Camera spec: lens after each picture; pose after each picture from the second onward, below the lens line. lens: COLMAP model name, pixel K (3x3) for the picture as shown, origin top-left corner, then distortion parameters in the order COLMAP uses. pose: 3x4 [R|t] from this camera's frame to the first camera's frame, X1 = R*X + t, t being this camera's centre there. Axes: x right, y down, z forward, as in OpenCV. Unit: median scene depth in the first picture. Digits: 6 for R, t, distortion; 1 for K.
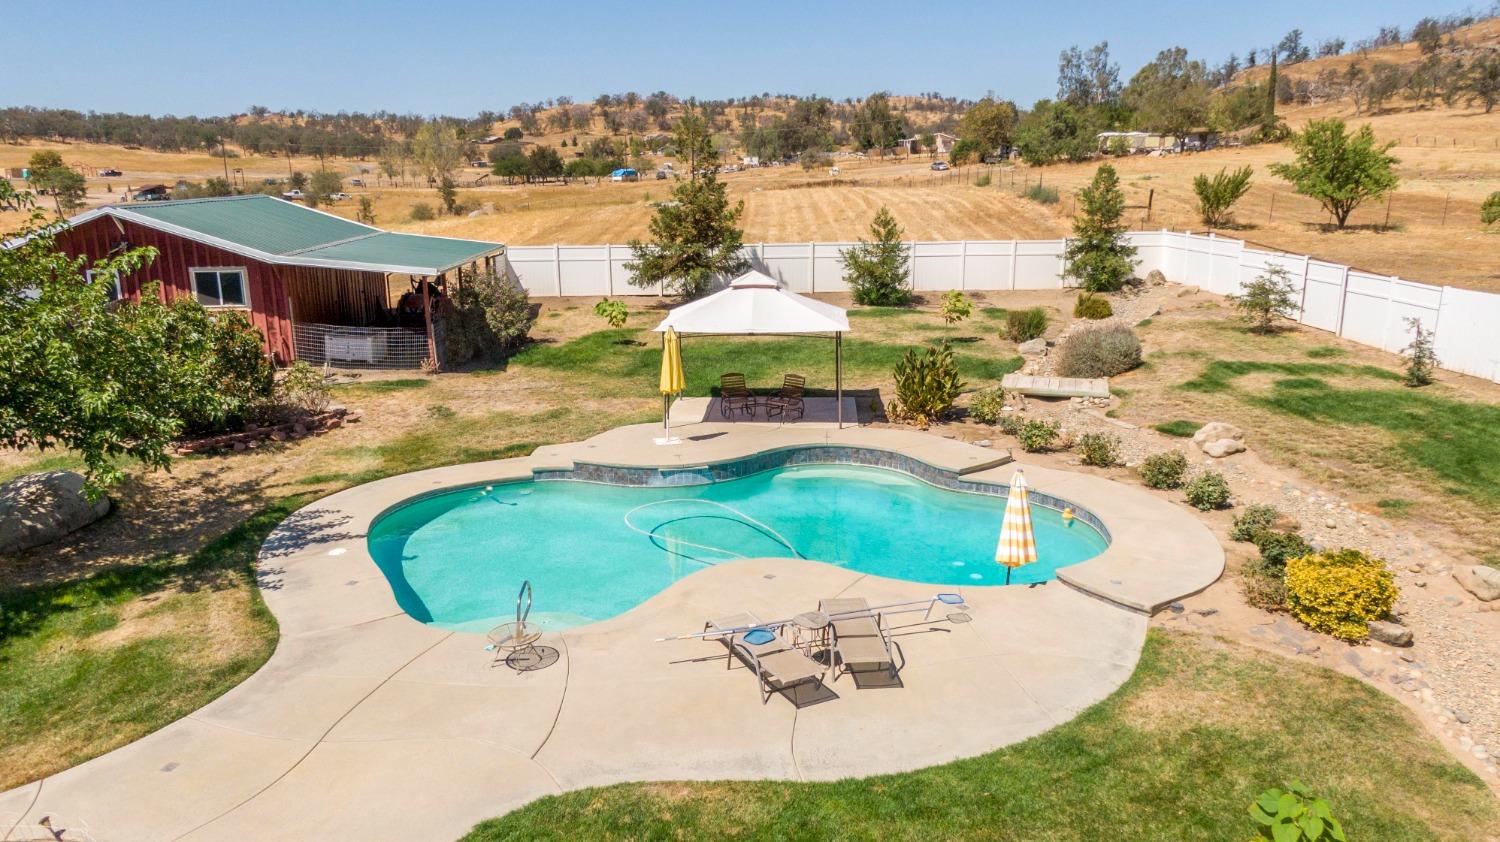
lens RADIAL K [[1069.4, 0, 747.5], [0, 1069.4, 443.2], [0, 0, 1]] dist [0.023617, -0.038361]
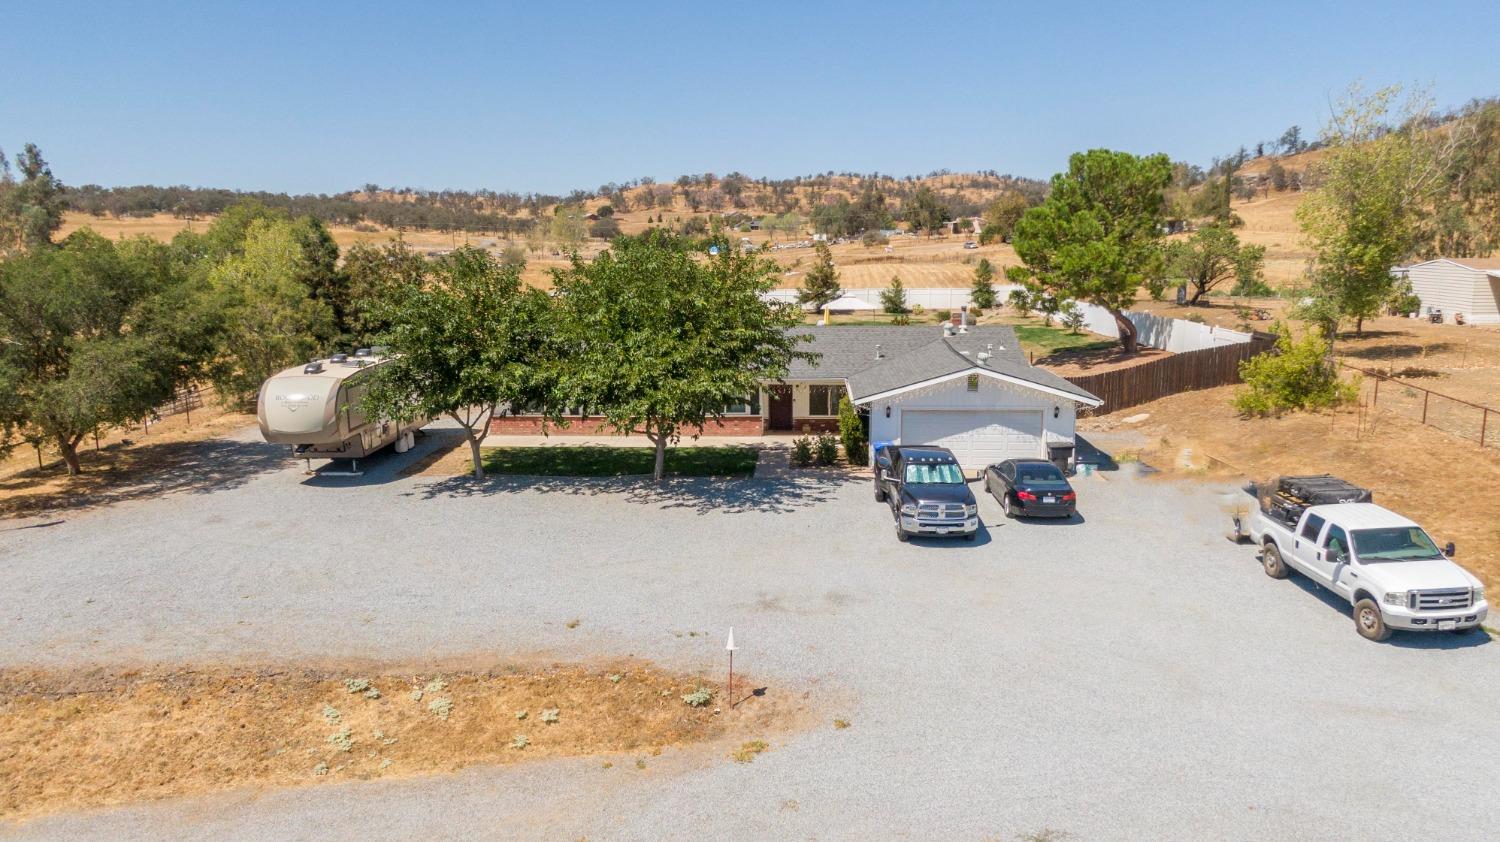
lens RADIAL K [[1069.4, 0, 752.7], [0, 1069.4, 434.5], [0, 0, 1]] dist [0.023617, -0.038361]
pose [[0.998605, 0.012187, -0.051369, -0.015897], [-0.015771, 0.997425, -0.069965, 0.070670], [0.050384, 0.070678, 0.996226, -0.314930]]
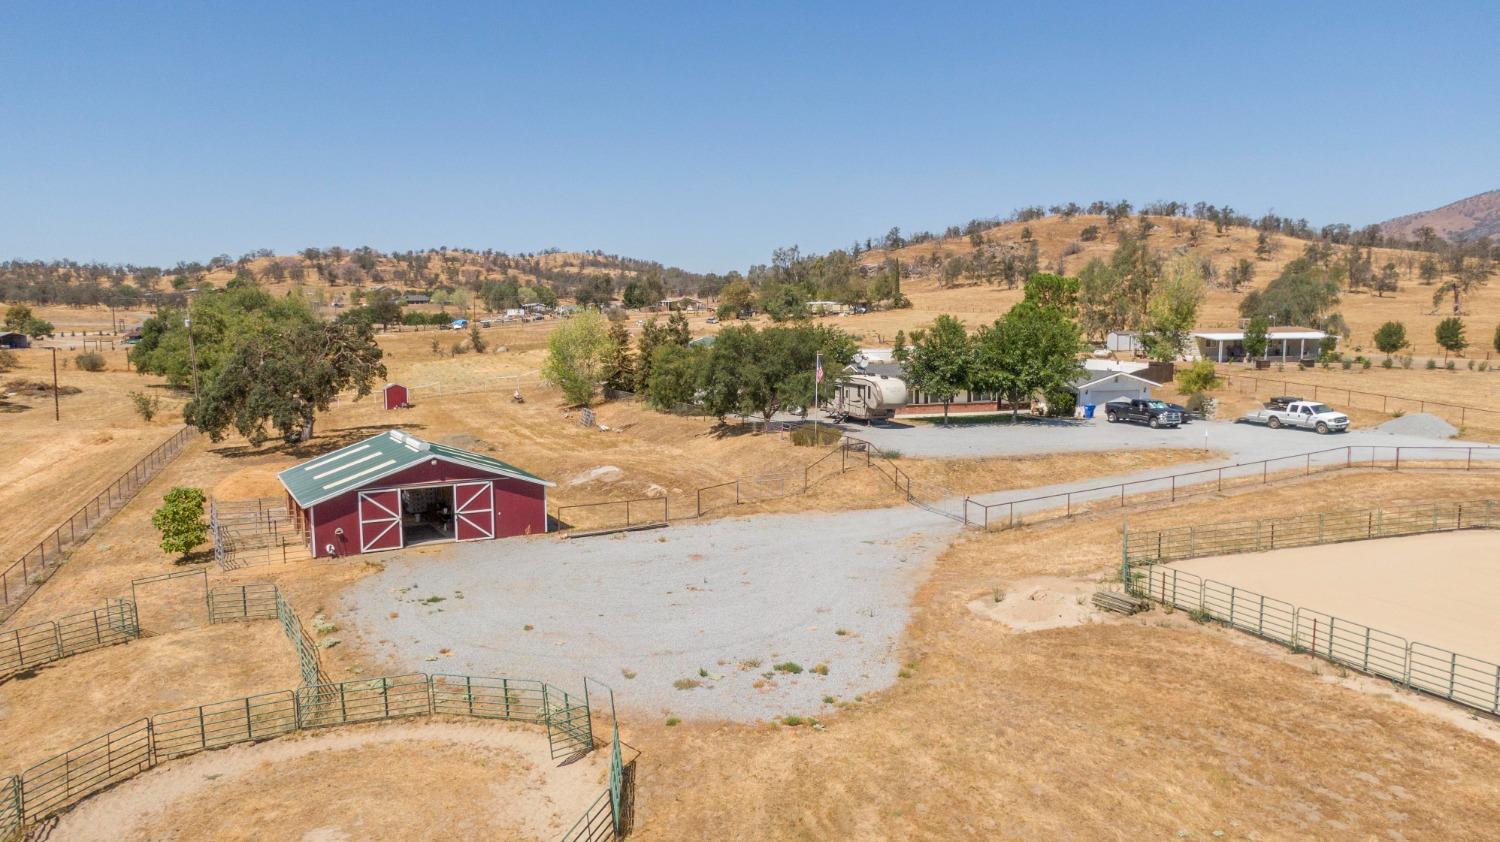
lens RADIAL K [[1069.4, 0, 759.5], [0, 1069.4, 434.5], [0, 0, 1]] dist [0.023617, -0.038361]
pose [[0.942402, -0.033614, 0.332790, -0.313152], [0.079278, 0.989035, -0.124602, 0.120893], [-0.324952, 0.143808, 0.934733, -0.520746]]
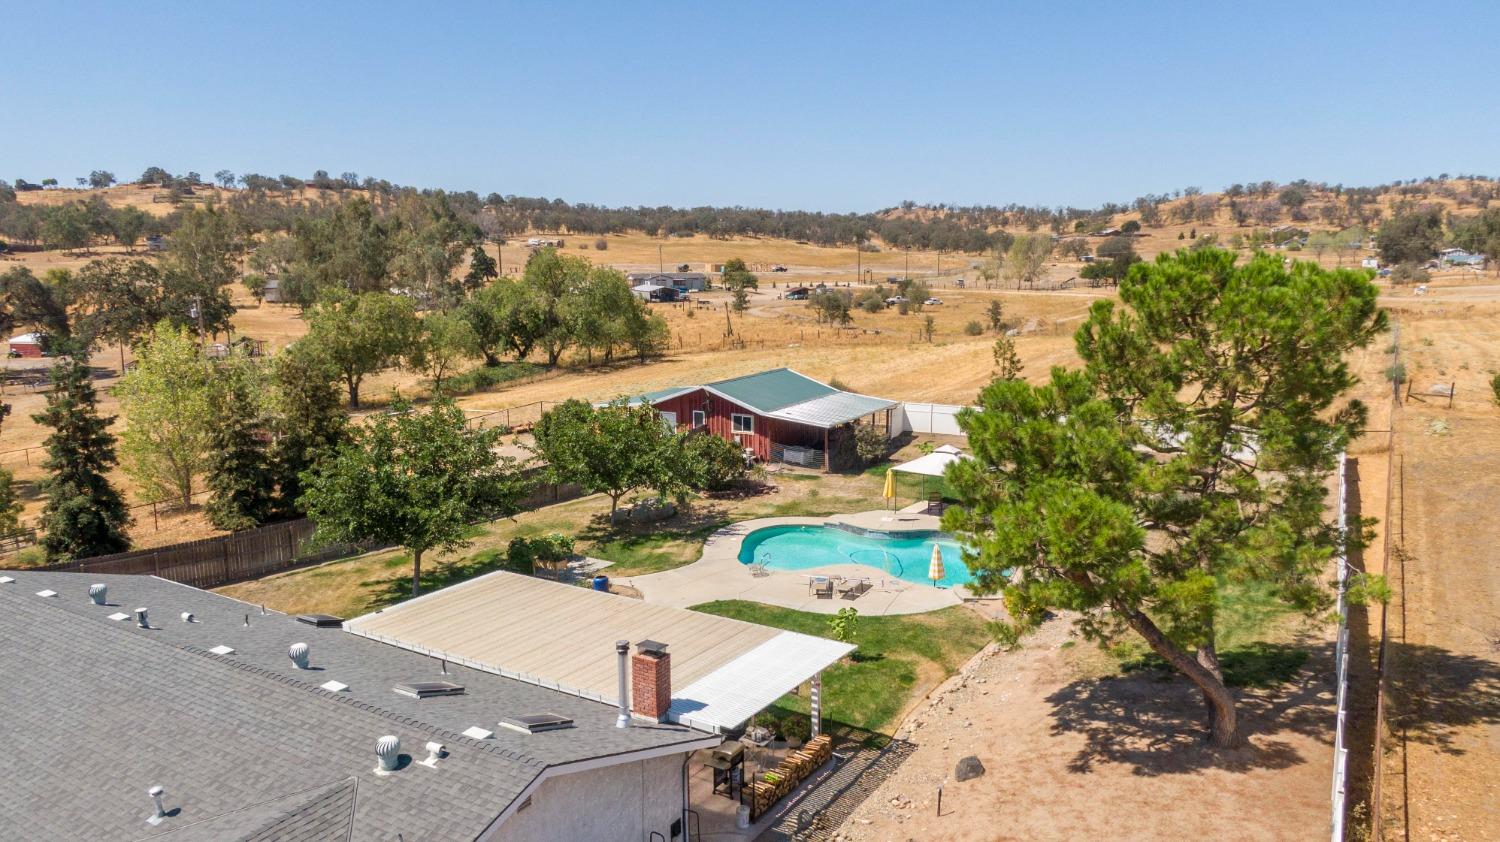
lens RADIAL K [[1069.4, 0, 754.8], [0, 1069.4, 433.4], [0, 0, 1]] dist [0.023617, -0.038361]
pose [[0.848576, 0.097365, -0.520037, 0.103771], [-0.138275, 0.989571, -0.040357, -0.006143], [0.510685, 0.106154, 0.853190, -0.131879]]
